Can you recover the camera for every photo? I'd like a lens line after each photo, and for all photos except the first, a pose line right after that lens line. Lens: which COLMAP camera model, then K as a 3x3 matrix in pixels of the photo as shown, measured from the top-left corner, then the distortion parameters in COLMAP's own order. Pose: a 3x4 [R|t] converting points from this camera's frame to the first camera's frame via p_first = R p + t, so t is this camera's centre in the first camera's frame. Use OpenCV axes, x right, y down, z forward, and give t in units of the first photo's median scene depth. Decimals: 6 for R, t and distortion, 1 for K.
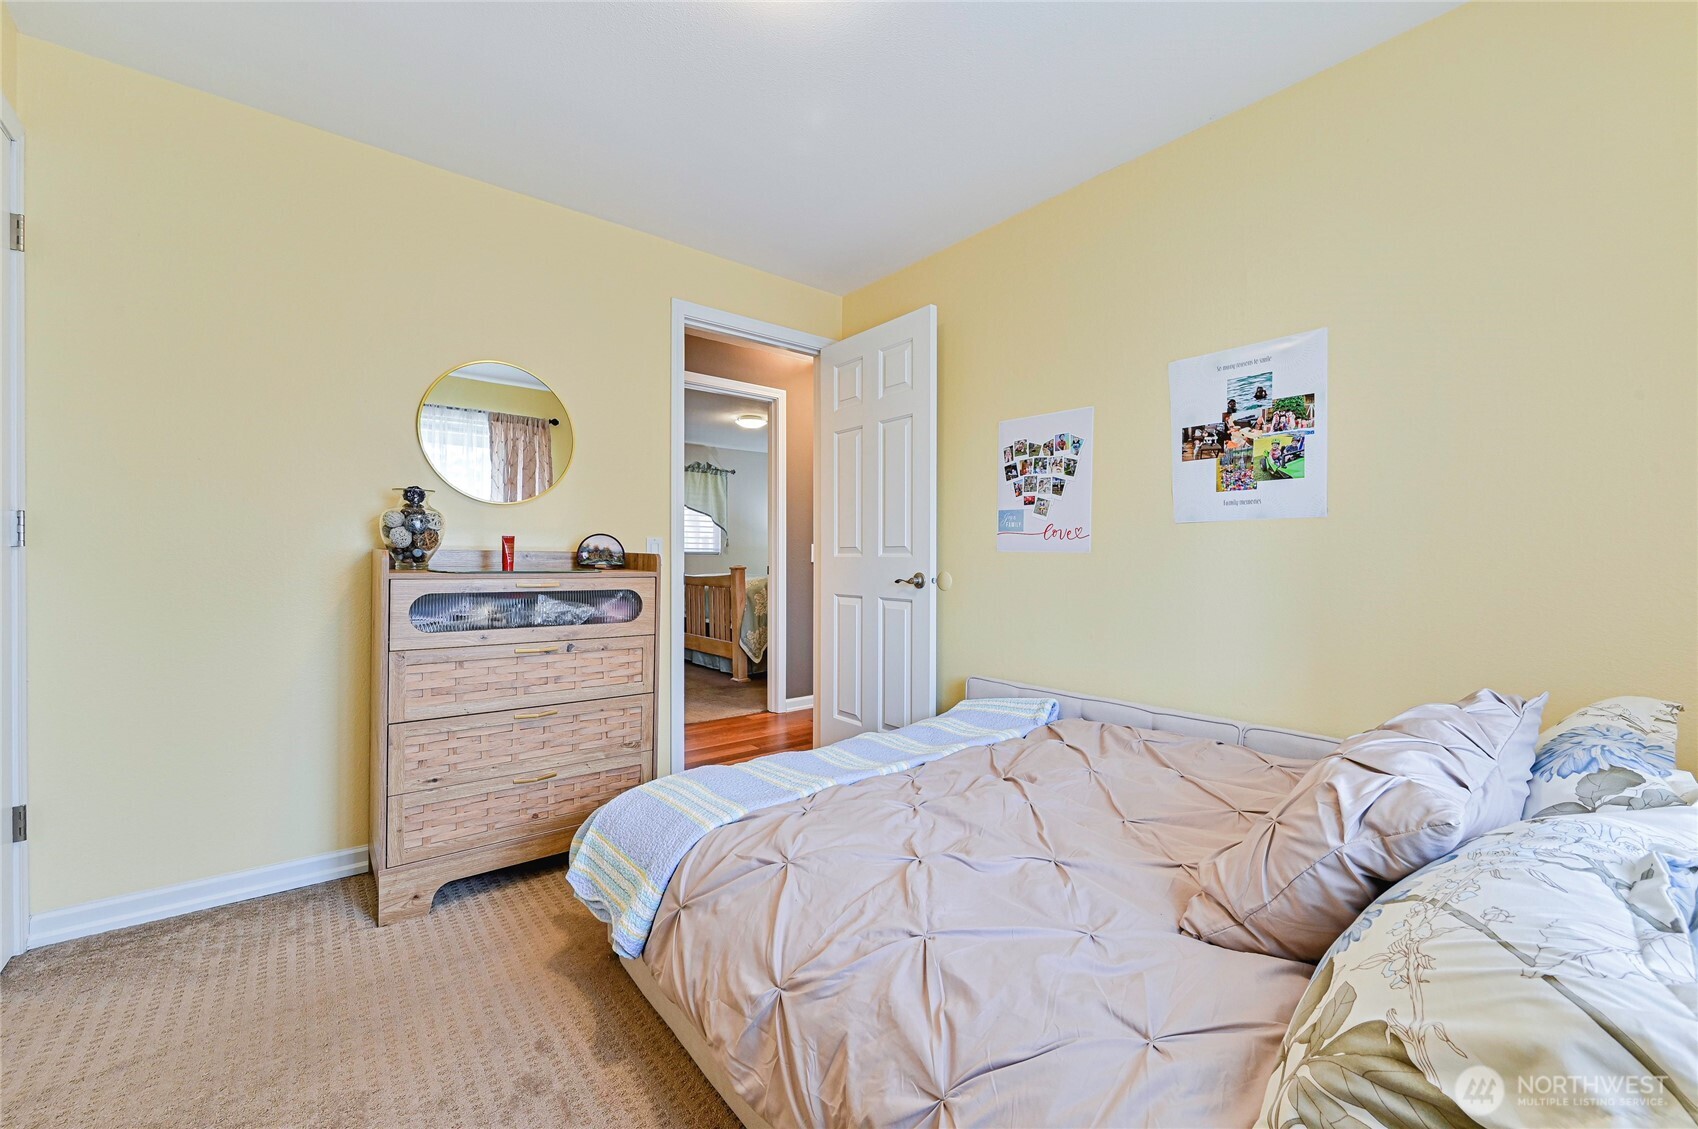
lens RADIAL K [[676.1, 0, 841.4], [0, 676.1, 561.8], [0, 0, 1]] dist [-0.001440, 0.000146]
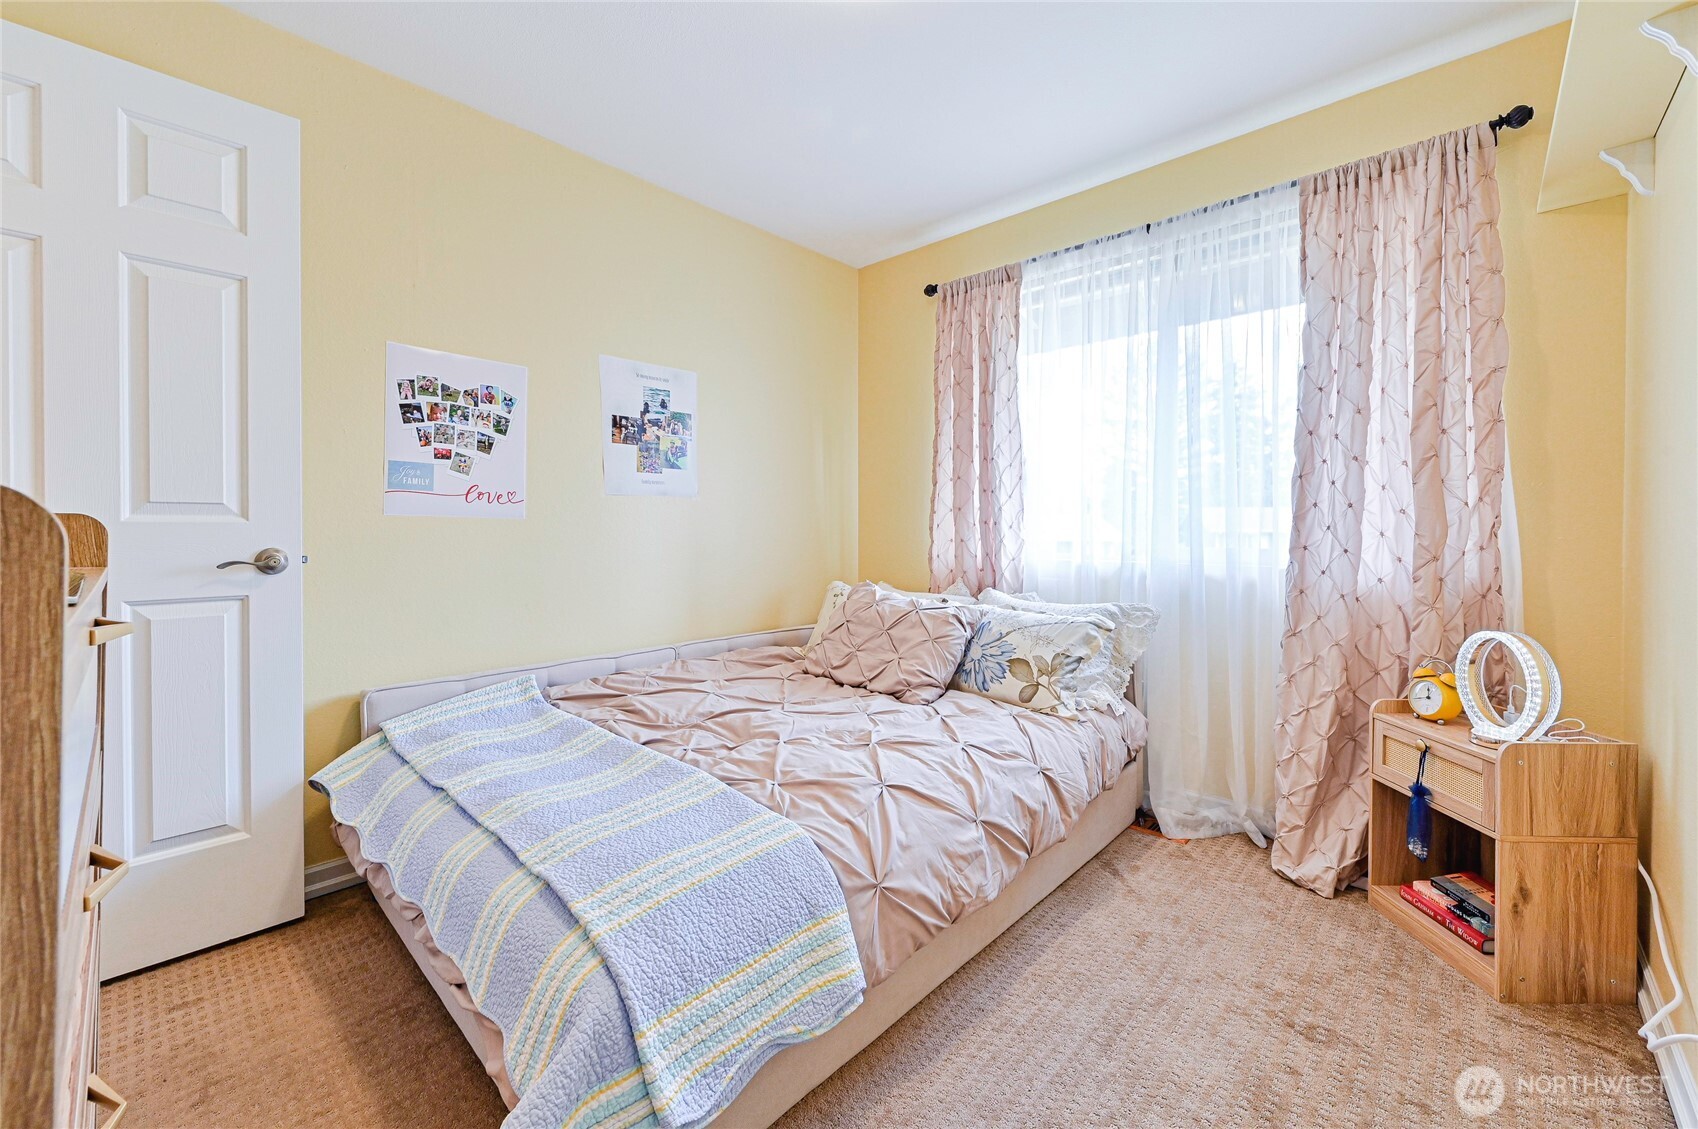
lens RADIAL K [[676.1, 0, 910.9], [0, 676.1, 530.9], [0, 0, 1]] dist [-0.001440, 0.000146]
pose [[-0.196814, -0.012929, 0.980356, -0.670638], [-0.000112, 0.999913, 0.013165, -0.008729], [-0.980441, 0.002482, -0.196798, 0.636331]]
